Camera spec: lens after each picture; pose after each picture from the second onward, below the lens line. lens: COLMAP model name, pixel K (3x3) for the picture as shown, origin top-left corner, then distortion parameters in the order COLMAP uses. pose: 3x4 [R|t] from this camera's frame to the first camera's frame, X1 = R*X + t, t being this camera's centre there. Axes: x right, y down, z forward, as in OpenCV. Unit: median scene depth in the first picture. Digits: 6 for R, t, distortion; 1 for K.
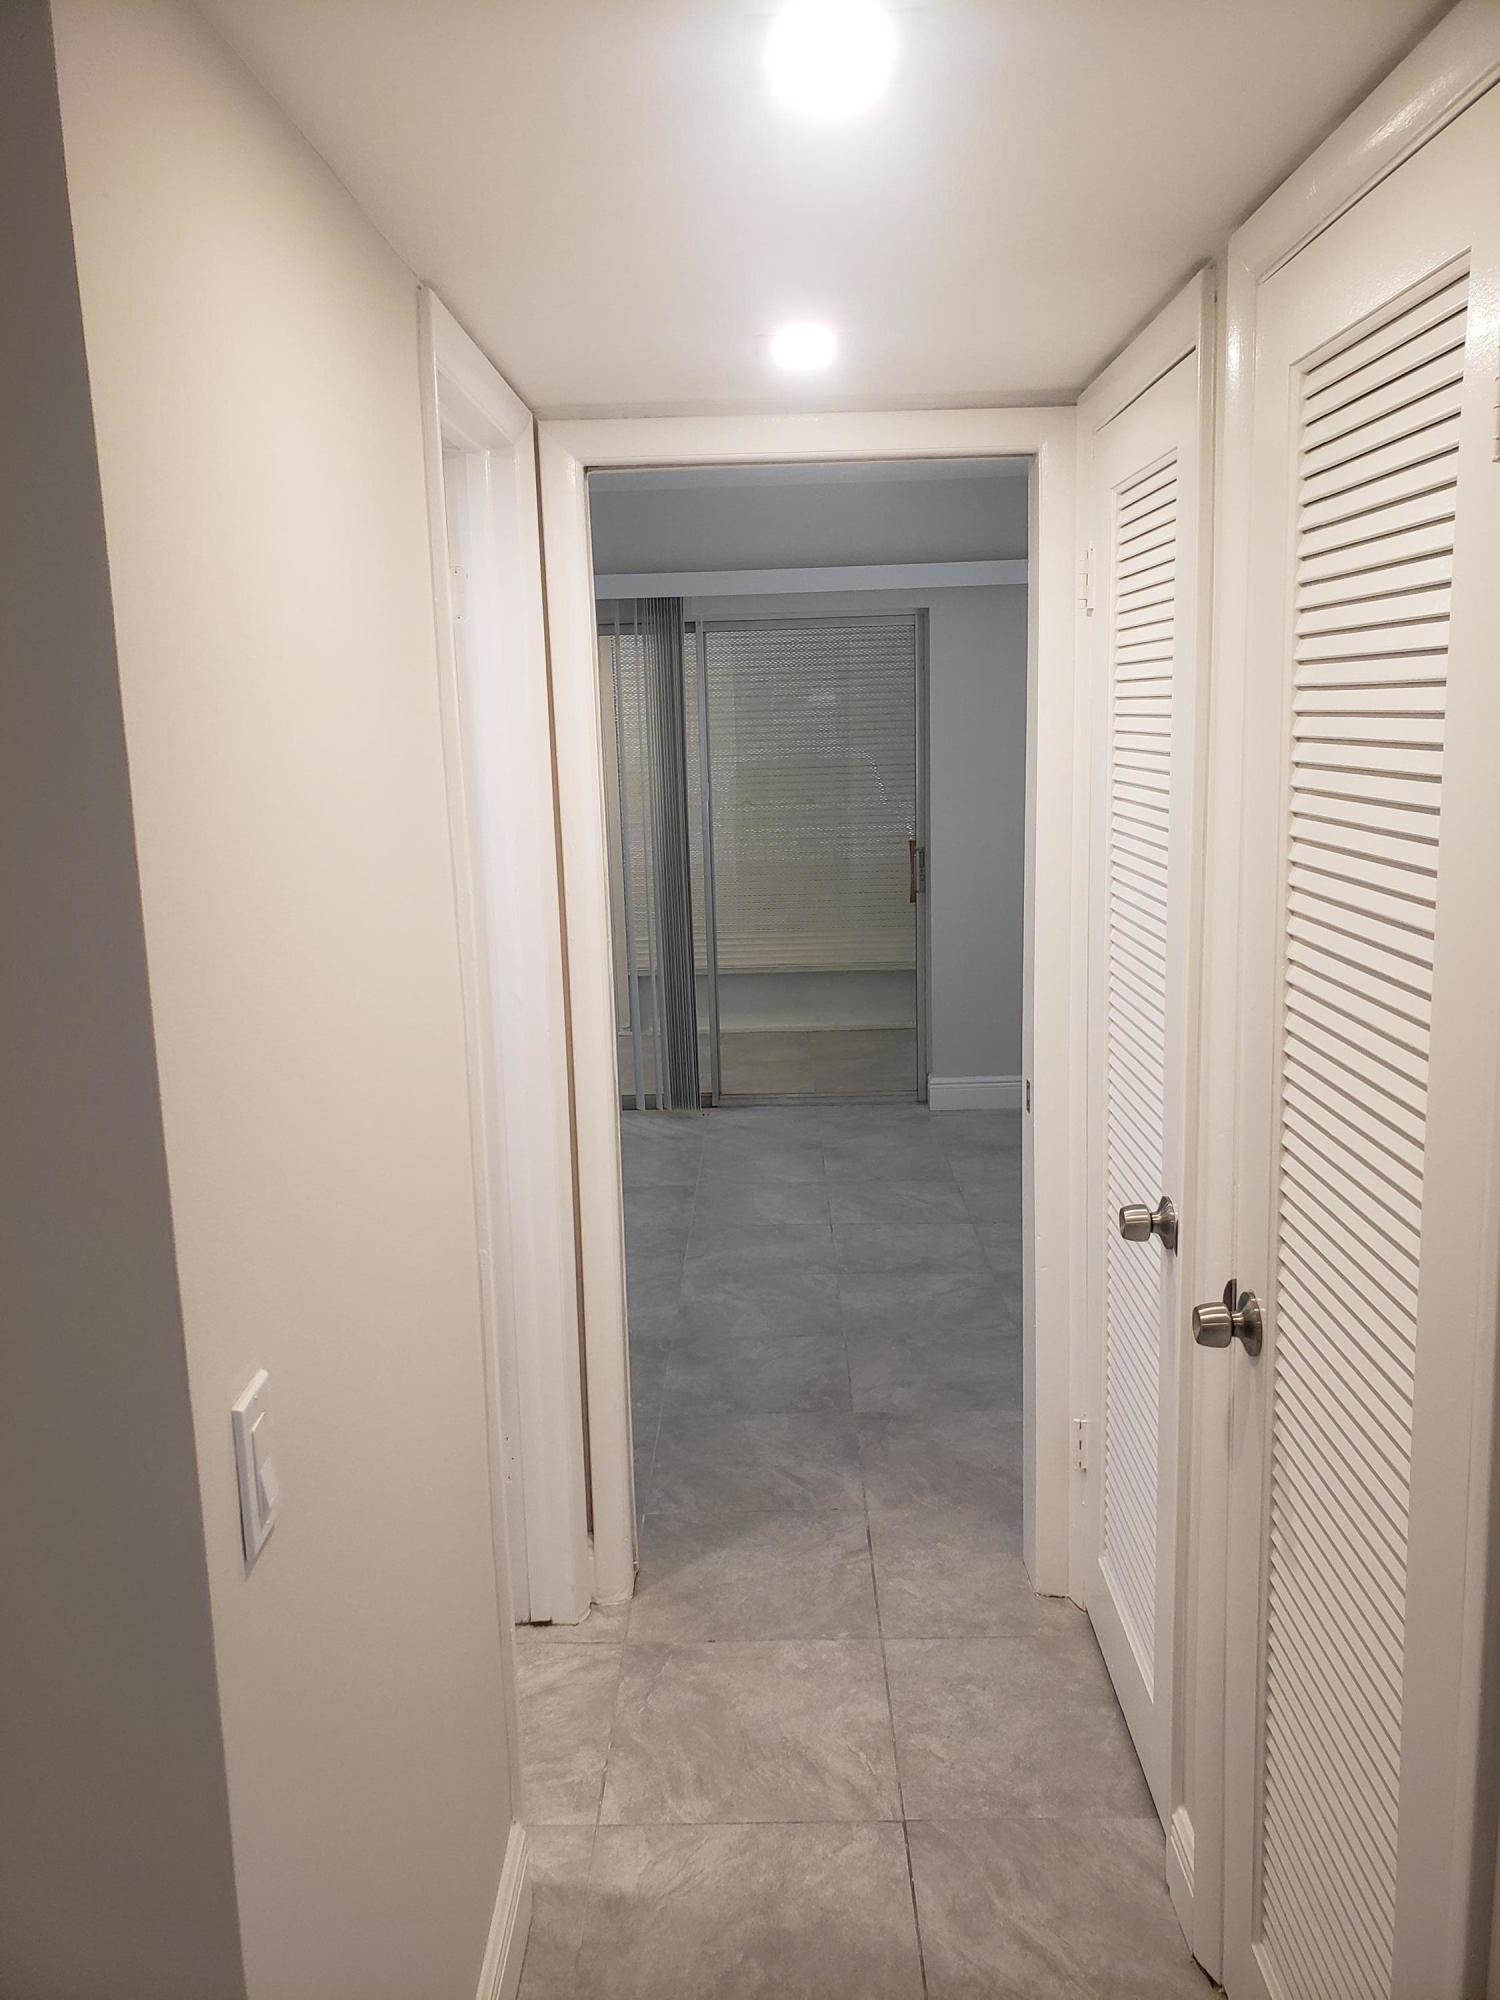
lens RADIAL K [[1575.3, 0, 750.0], [0, 1575.3, 1000.0], [0, 0, 1]] dist [0.042333, 0.002672]
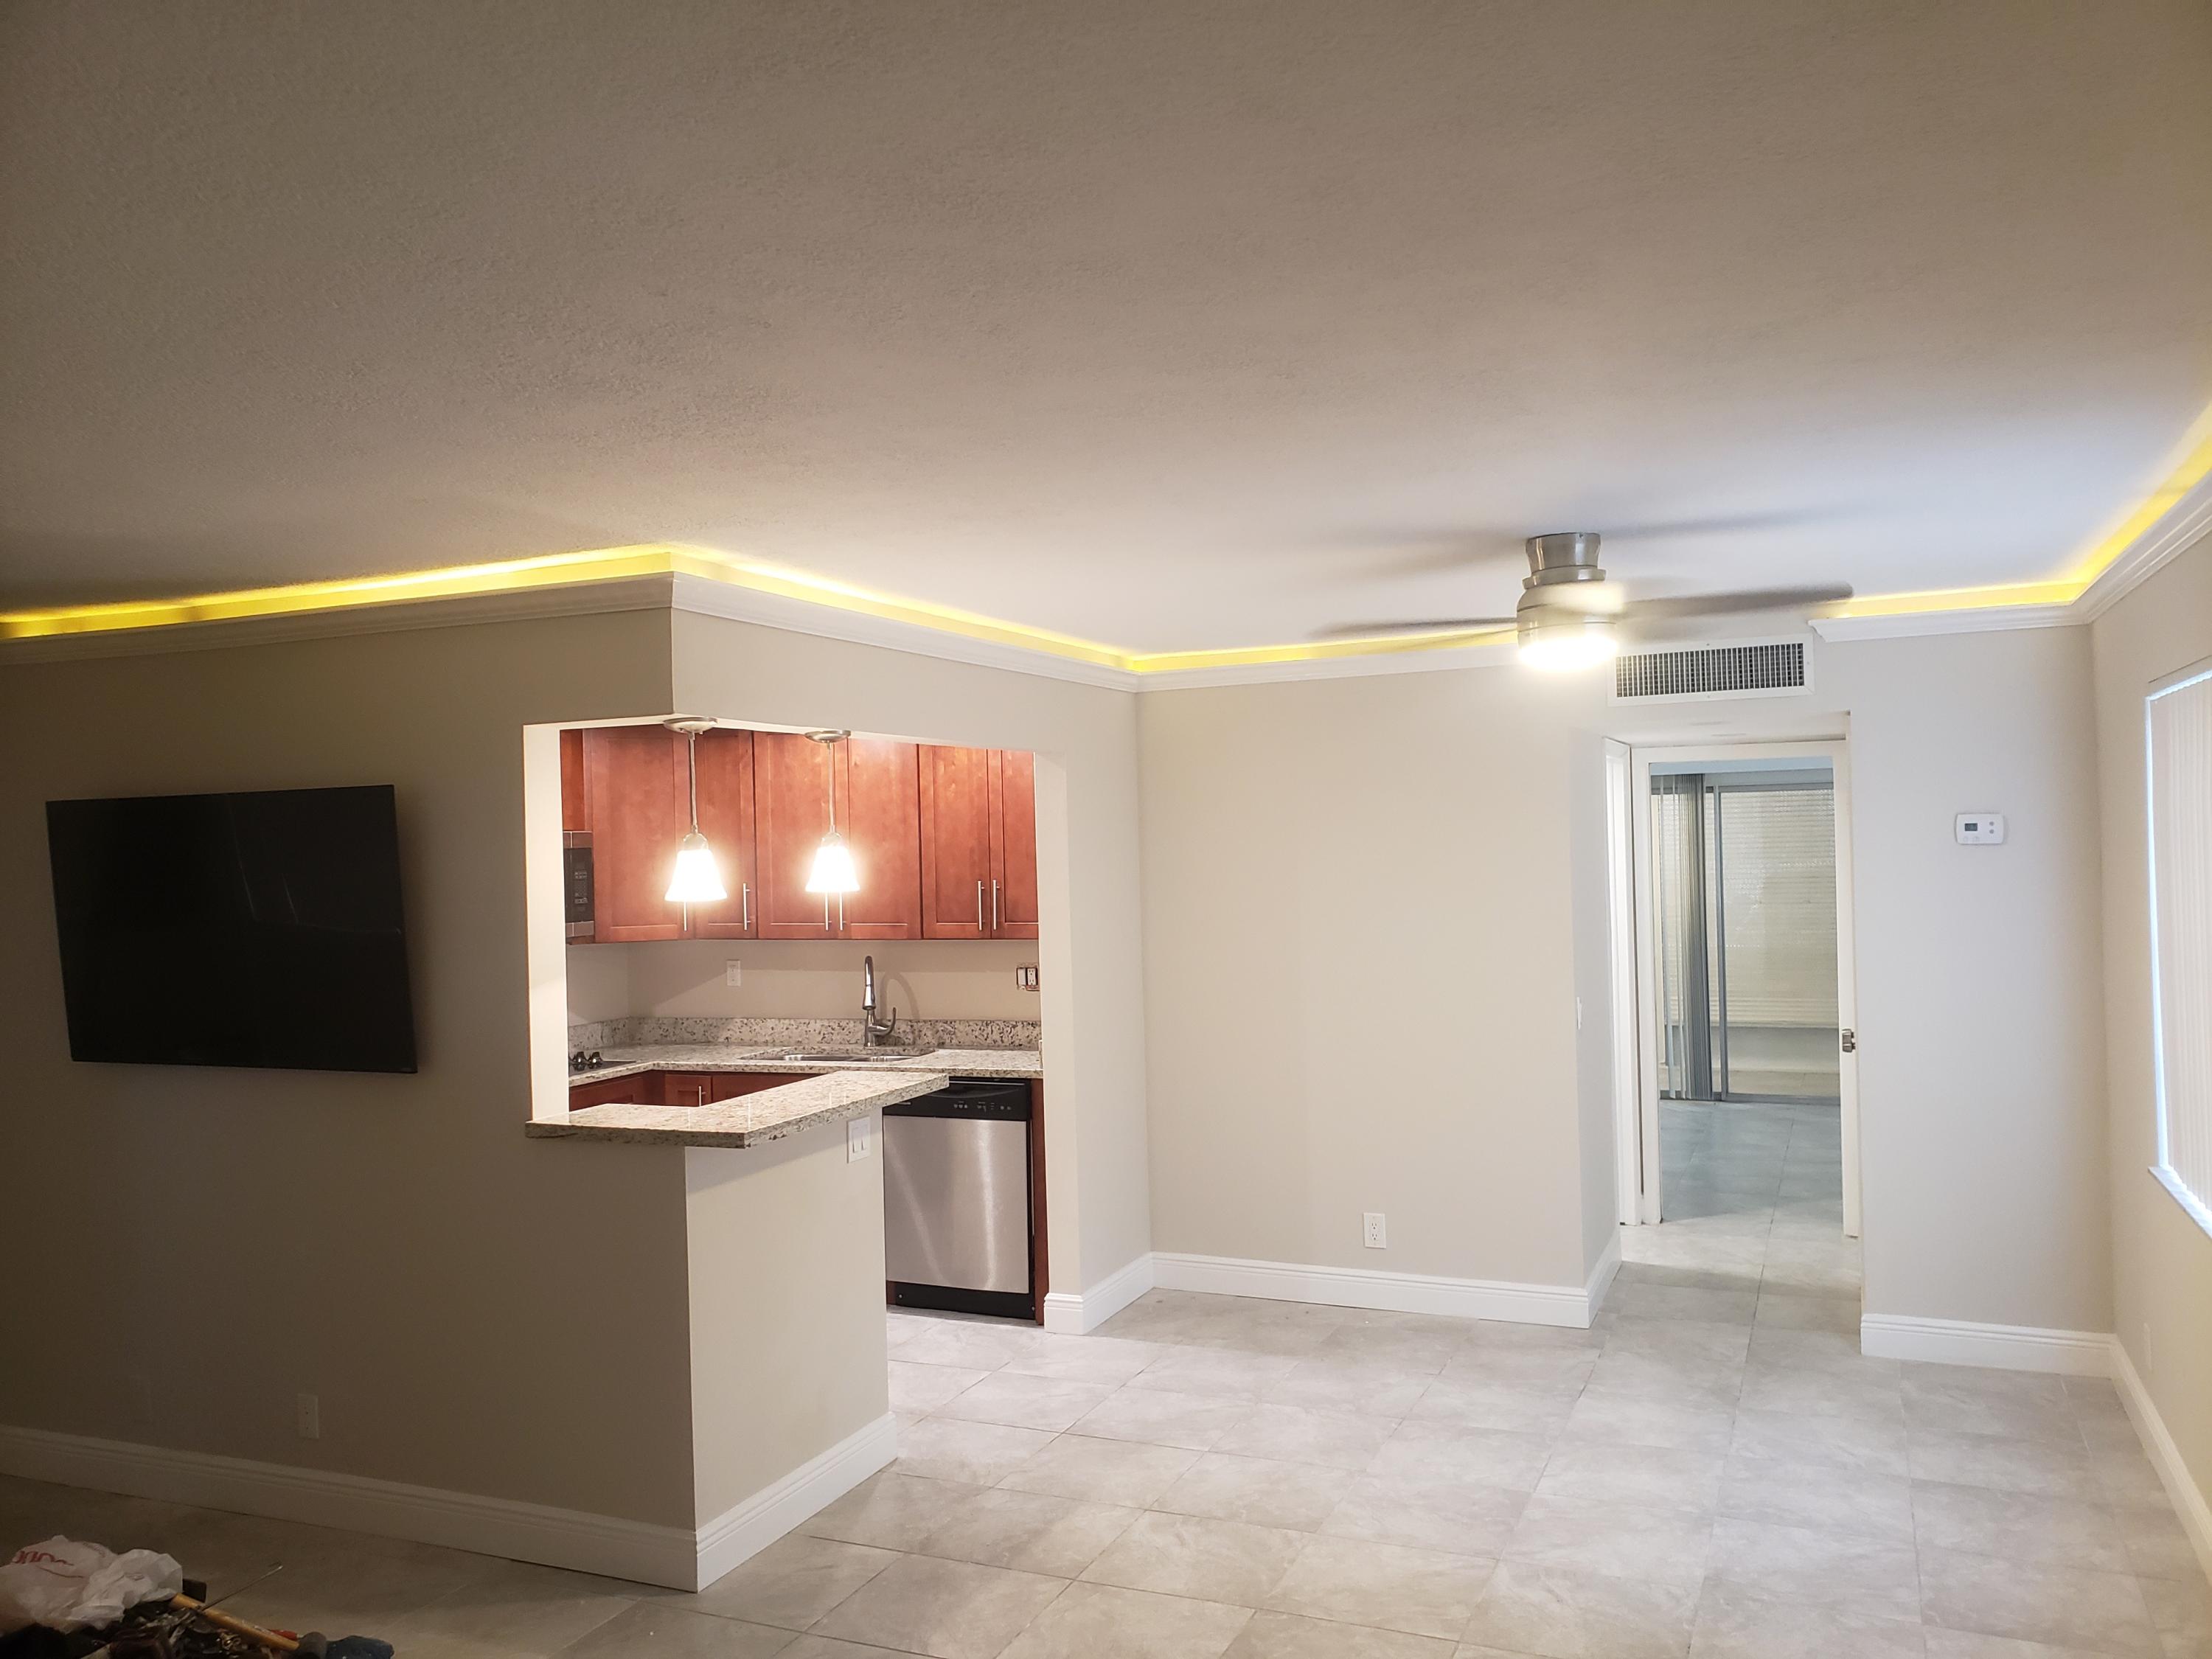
lens RADIAL K [[1742.3, 0, 1106.0], [0, 1742.3, 829.5], [0, 0, 1]] dist [0.042333, 0.002672]
pose [[0.925029, 0.010231, -0.379759, 0.070559], [-0.073620, 0.985515, -0.152775, 0.121397], [0.372696, 0.169279, 0.912383, -0.843889]]
